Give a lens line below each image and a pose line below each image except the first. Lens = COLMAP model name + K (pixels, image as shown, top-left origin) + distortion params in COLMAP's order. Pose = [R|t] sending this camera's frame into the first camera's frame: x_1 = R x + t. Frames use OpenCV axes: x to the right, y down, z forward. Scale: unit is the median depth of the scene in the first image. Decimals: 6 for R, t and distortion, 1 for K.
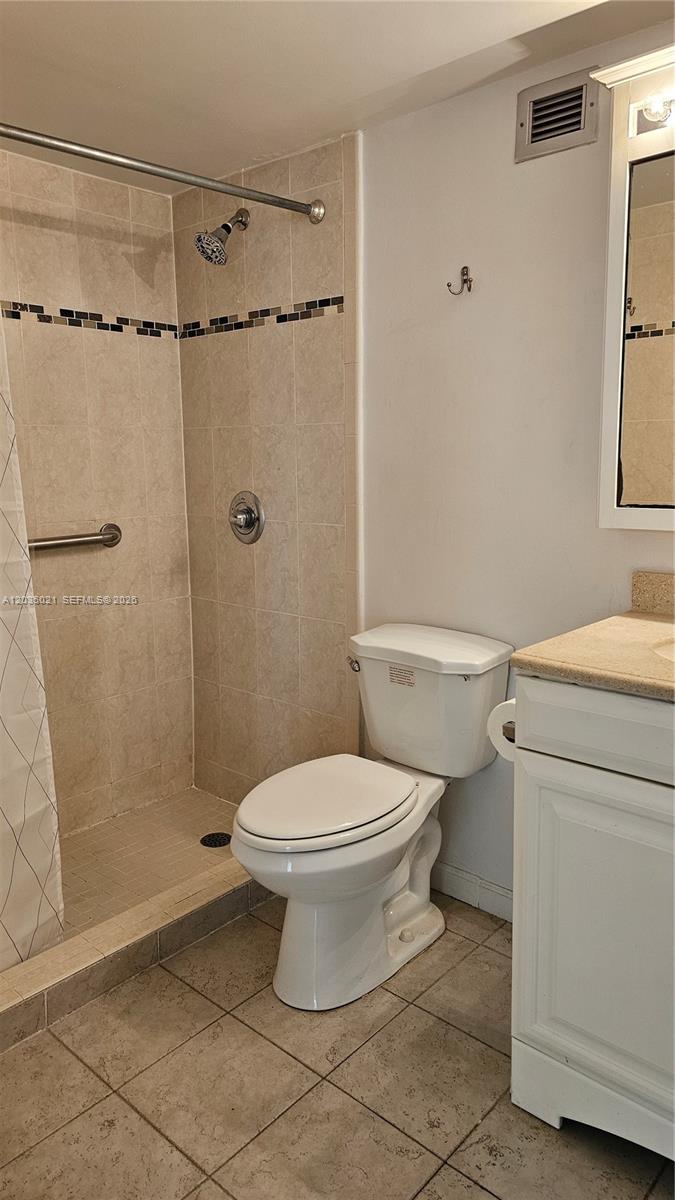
lens RADIAL K [[809.1, 0, 340.1], [0, 809.1, 587.3], [0, 0, 1]] dist [0.062231, -0.057931]
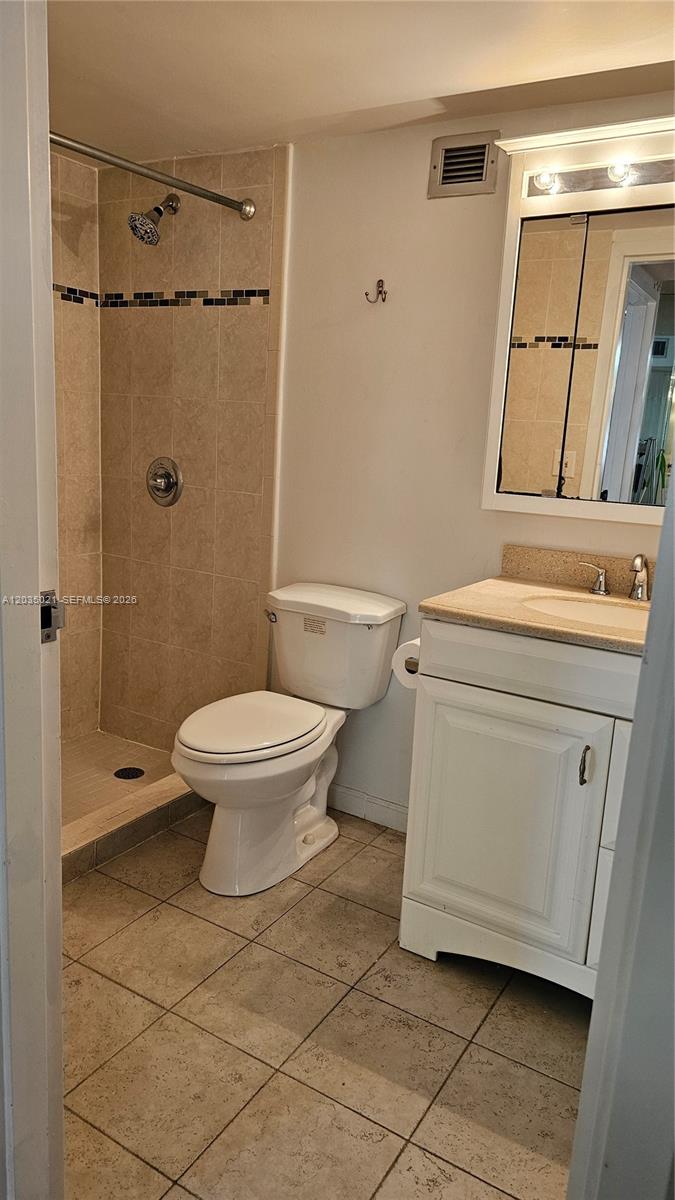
lens RADIAL K [[809.1, 0, 356.5], [0, 809.1, 606.3], [0, 0, 1]] dist [0.062231, -0.057931]
pose [[0.978422, 0.029182, 0.204546, -0.108684], [-0.040327, 0.997908, 0.050531, 0.019927], [-0.202643, -0.057689, 0.977552, -0.172570]]
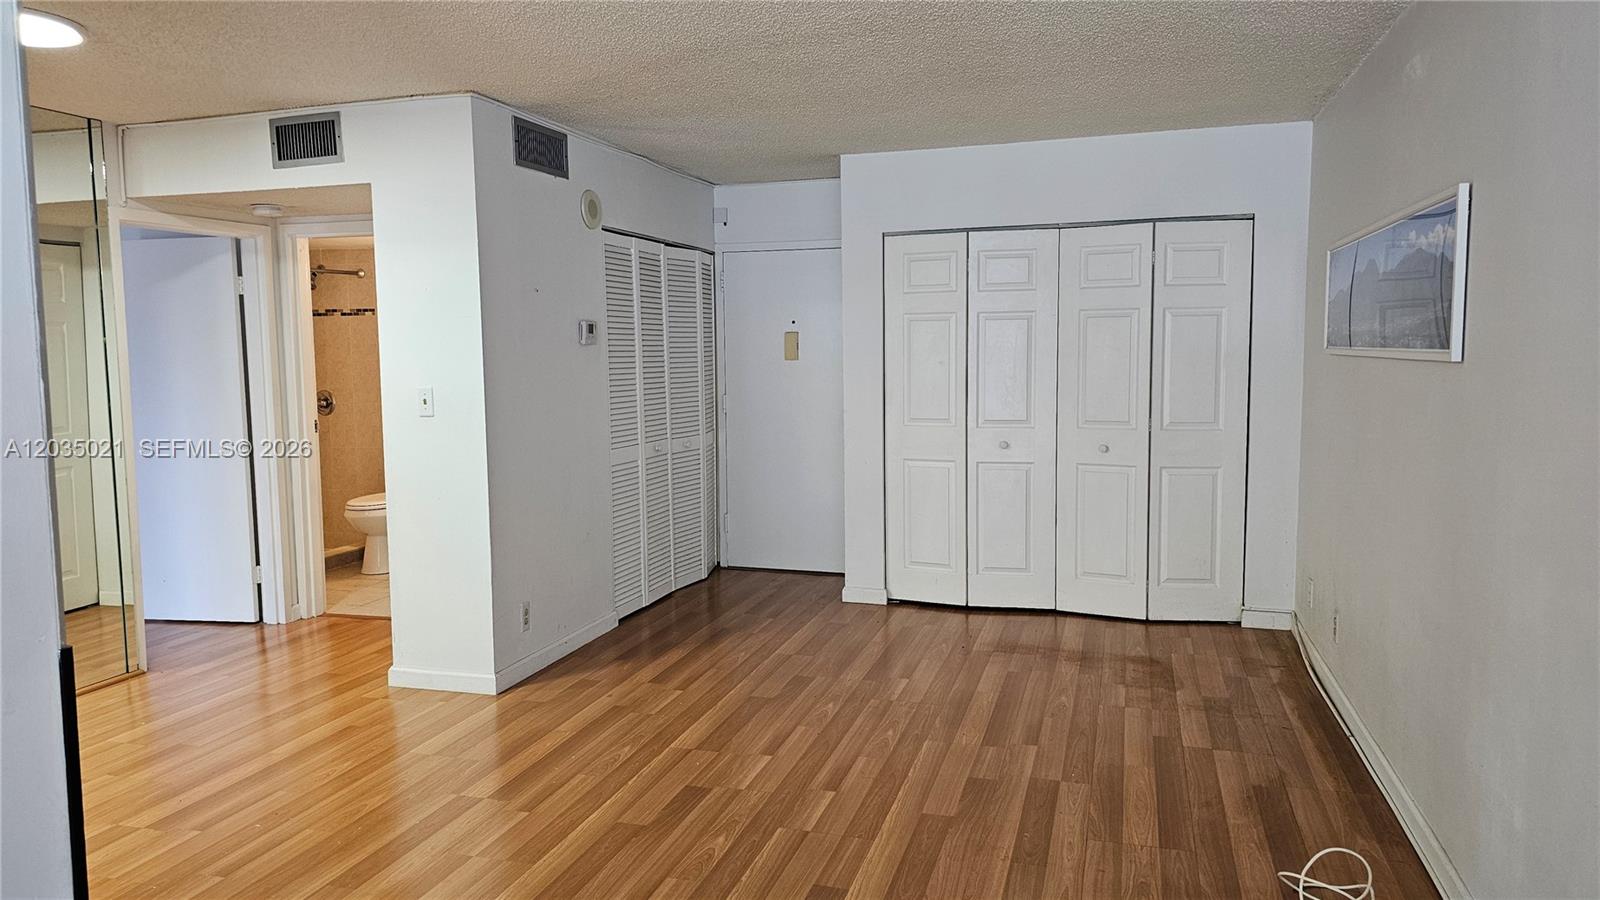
lens RADIAL K [[1078.7, 0, 797.9], [0, 1078.7, 436.4], [0, 0, 1]] dist [0.062231, -0.057931]
pose [[0.907616, -0.035942, 0.418259, -0.247090], [0.072733, 0.994724, -0.072350, 0.385705], [-0.413452, 0.096087, 0.905442, -2.699433]]
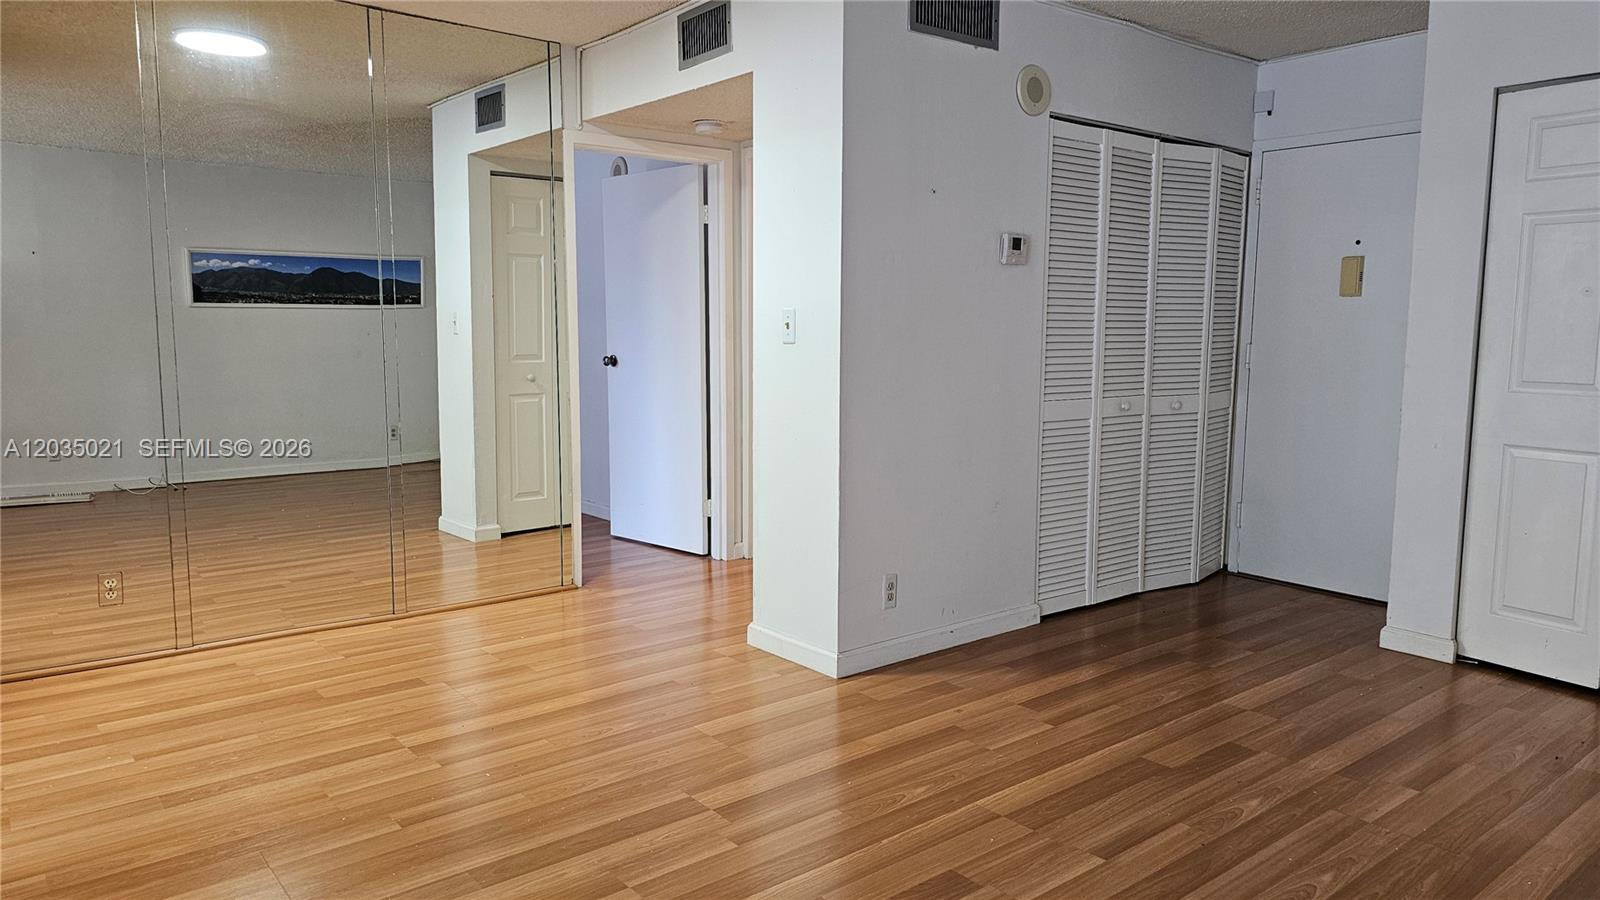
lens RADIAL K [[1078.7, 0, 794.8], [0, 1078.7, 444.4], [0, 0, 1]] dist [0.062231, -0.057931]
pose [[0.988238, 0.033375, -0.149234, 0.274453], [-0.041303, 0.997877, -0.050347, 0.402046], [0.147237, 0.055919, 0.987519, -2.249419]]
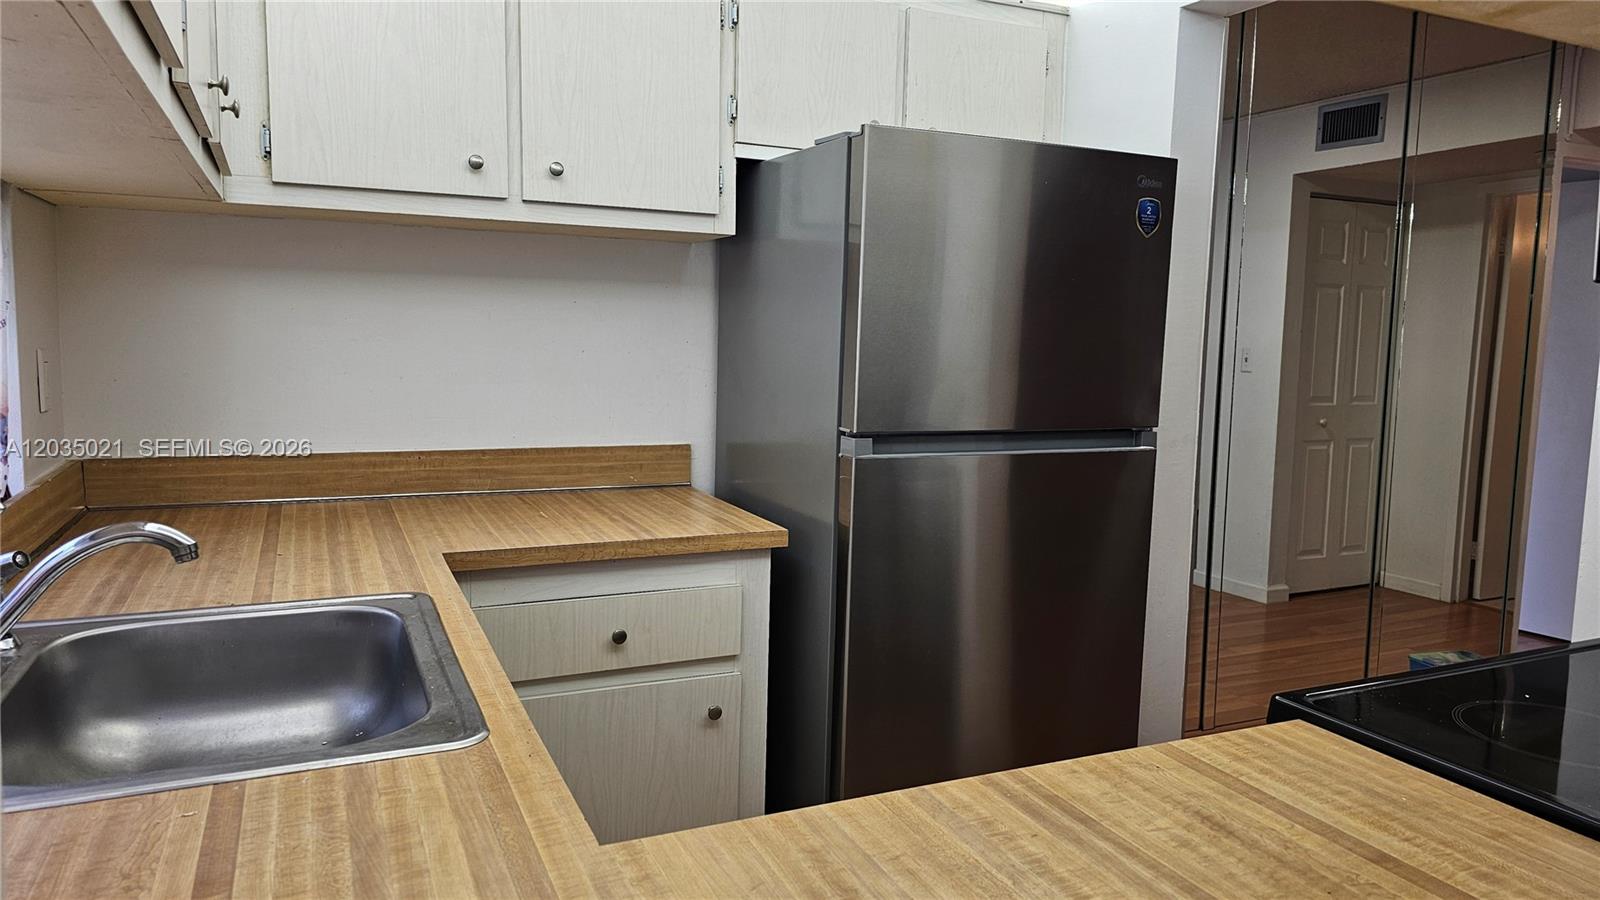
lens RADIAL K [[1078.7, 0, 798.7], [0, 1078.7, 448.2], [0, 0, 1]] dist [0.062231, -0.057931]
pose [[0.915408, 0.063828, -0.397434, -1.015885], [-0.090209, 0.994765, -0.048019, 0.406476], [0.392288, 0.079809, 0.916374, -2.377564]]
